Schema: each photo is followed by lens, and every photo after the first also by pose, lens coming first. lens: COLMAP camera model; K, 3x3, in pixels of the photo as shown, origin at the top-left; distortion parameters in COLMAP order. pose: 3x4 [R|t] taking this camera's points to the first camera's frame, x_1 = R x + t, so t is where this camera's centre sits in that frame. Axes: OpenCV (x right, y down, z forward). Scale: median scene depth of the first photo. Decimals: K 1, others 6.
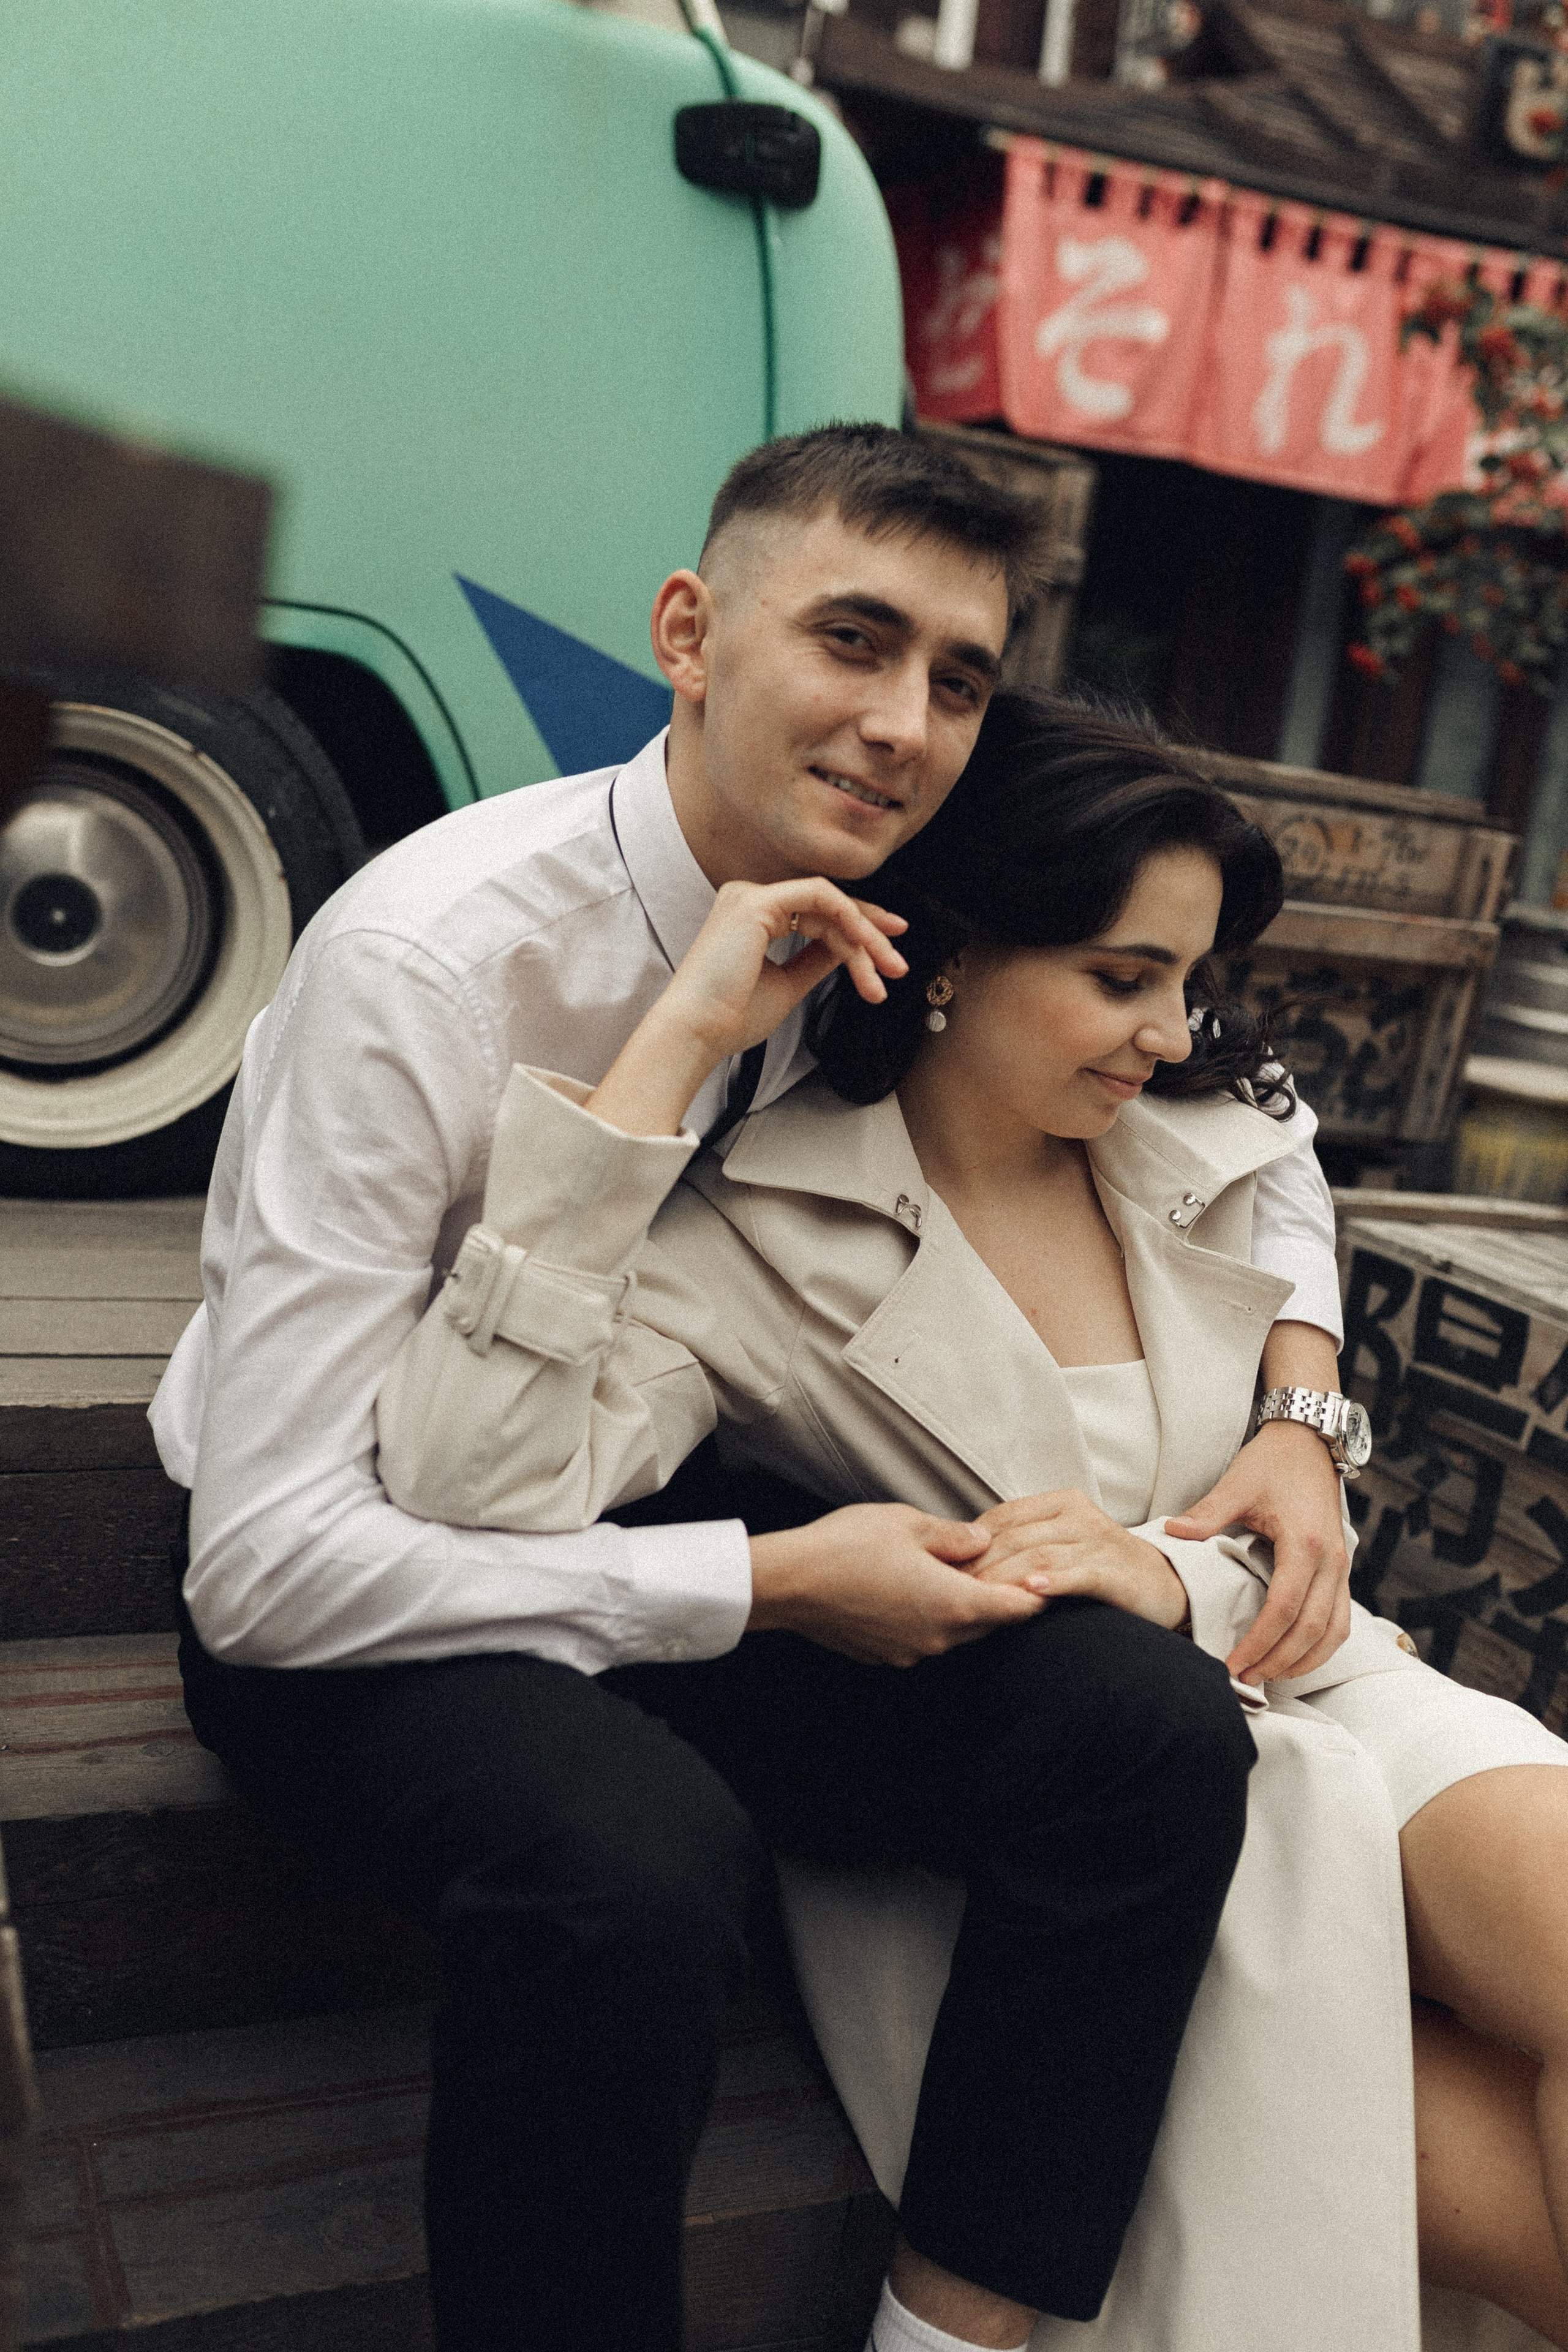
lens RADIAL K [[2254.2, 0, 800.7], [0, 2254.2, 1173.2], [0, 0, 1]] dist [0.006104, -0.007212]
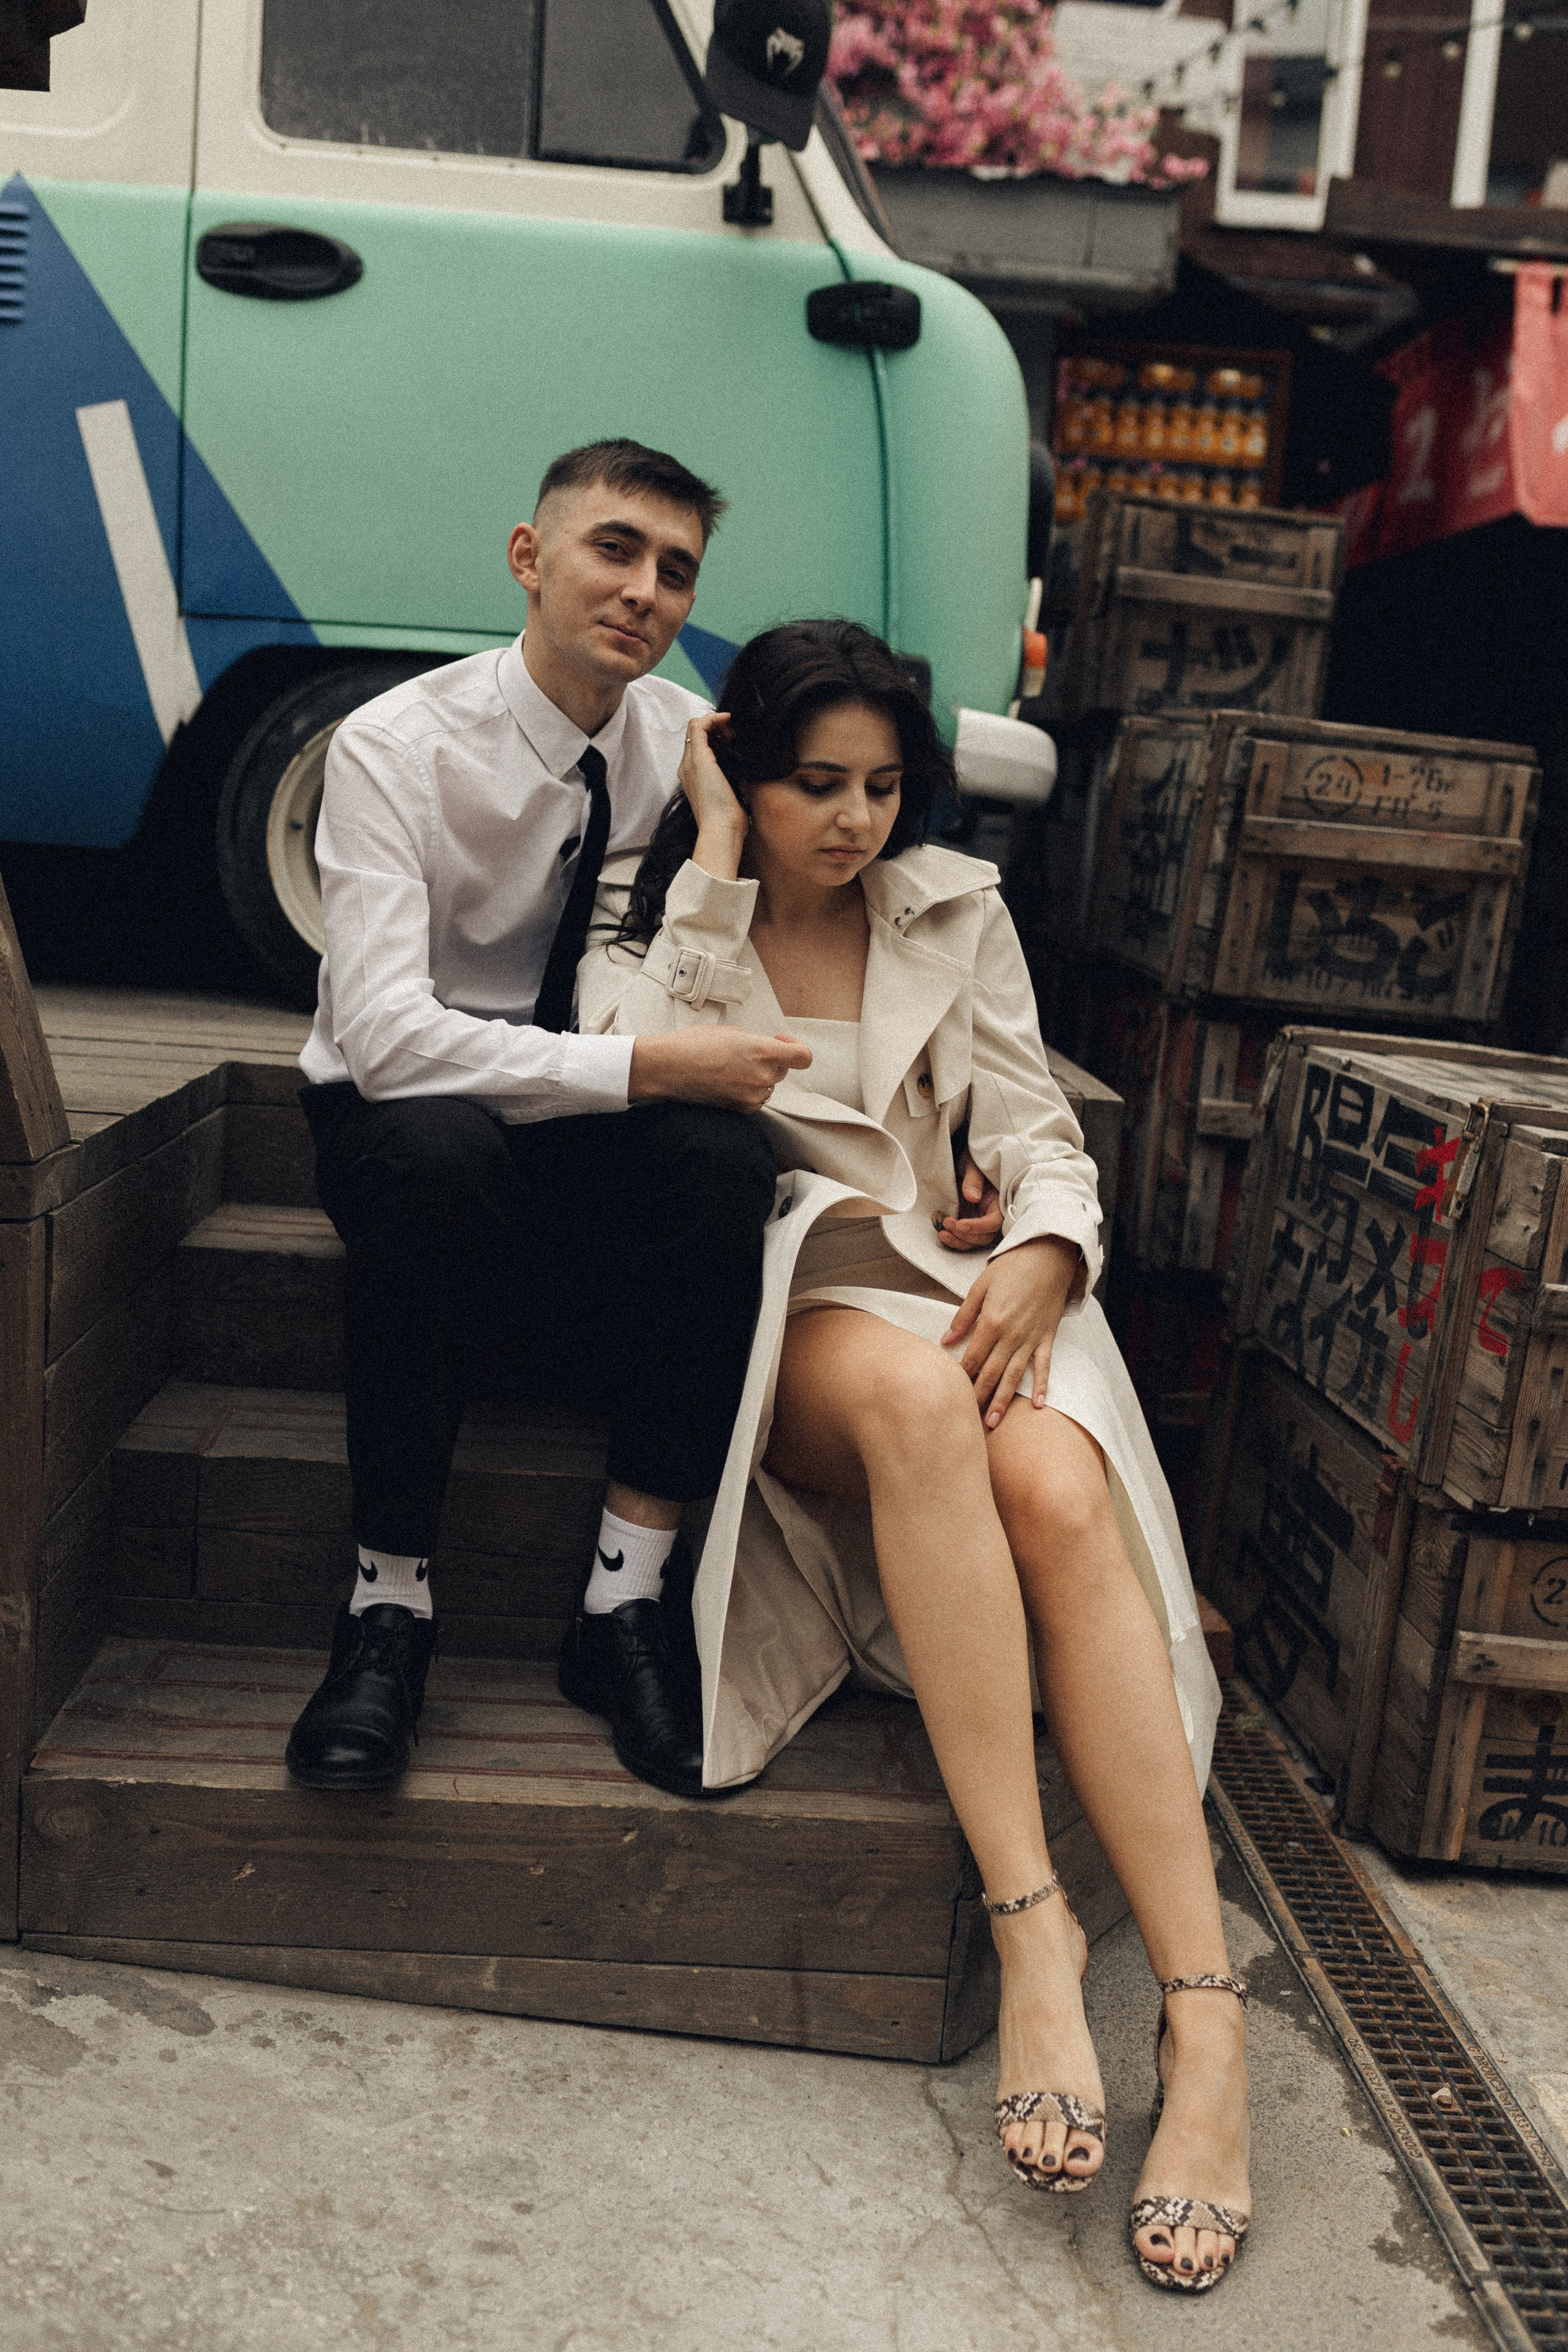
lens RADIAL K [[2244.1, 0, 784.0], [0, 2244.1, 1176.0], [0, 0, 1]] dist [-0.003051, 0.017342]
pose [[0.933767, 0.002737, -0.357872, 0.438534], [-0.029001, 0.997261, -0.068041, 0.200002], [0.356706, 0.073913, 0.931288, -0.325527]]
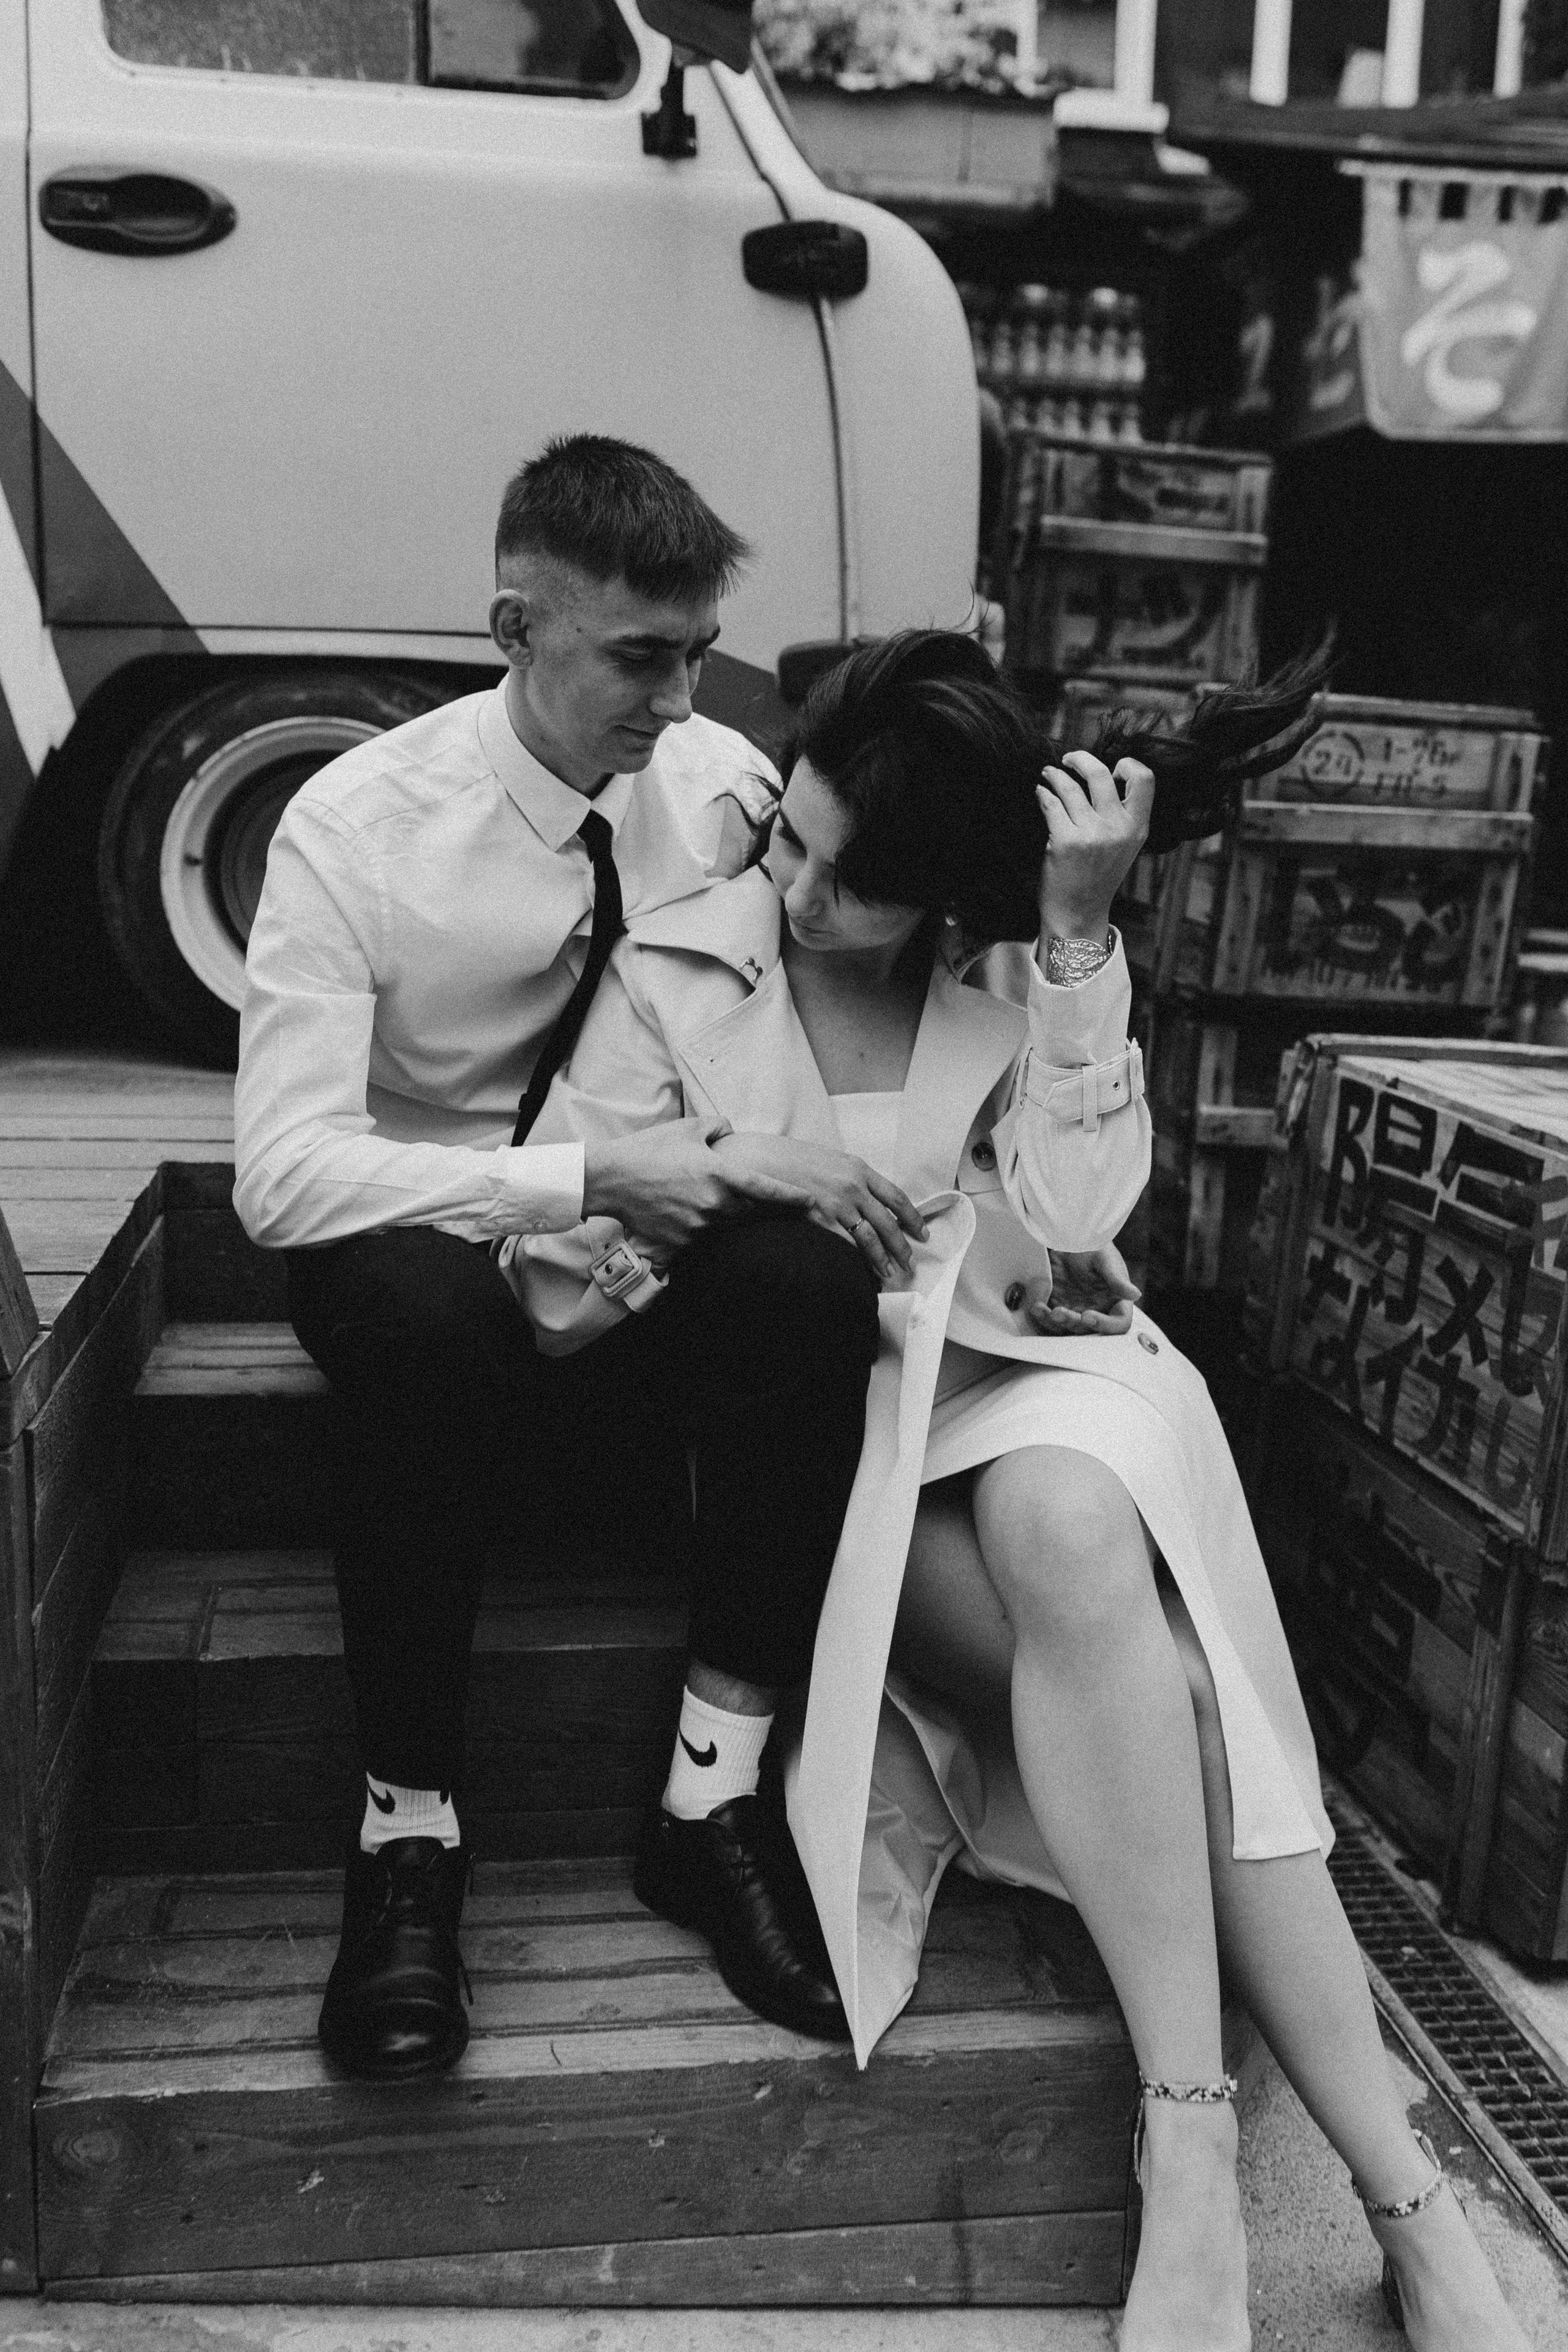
lens RADIAL K [[2254.2, 0, 800.7], [0, 2254.2, 1173.2], [0, 0, 1]] dist [0.006104, -0.007212]
pose [[0.963084, -0.039389, -0.266302, 0.293473], [0.032213, 0.998992, -0.031263, 0.114855], [0.267265, 0.021531, 0.963382, -0.241888]]
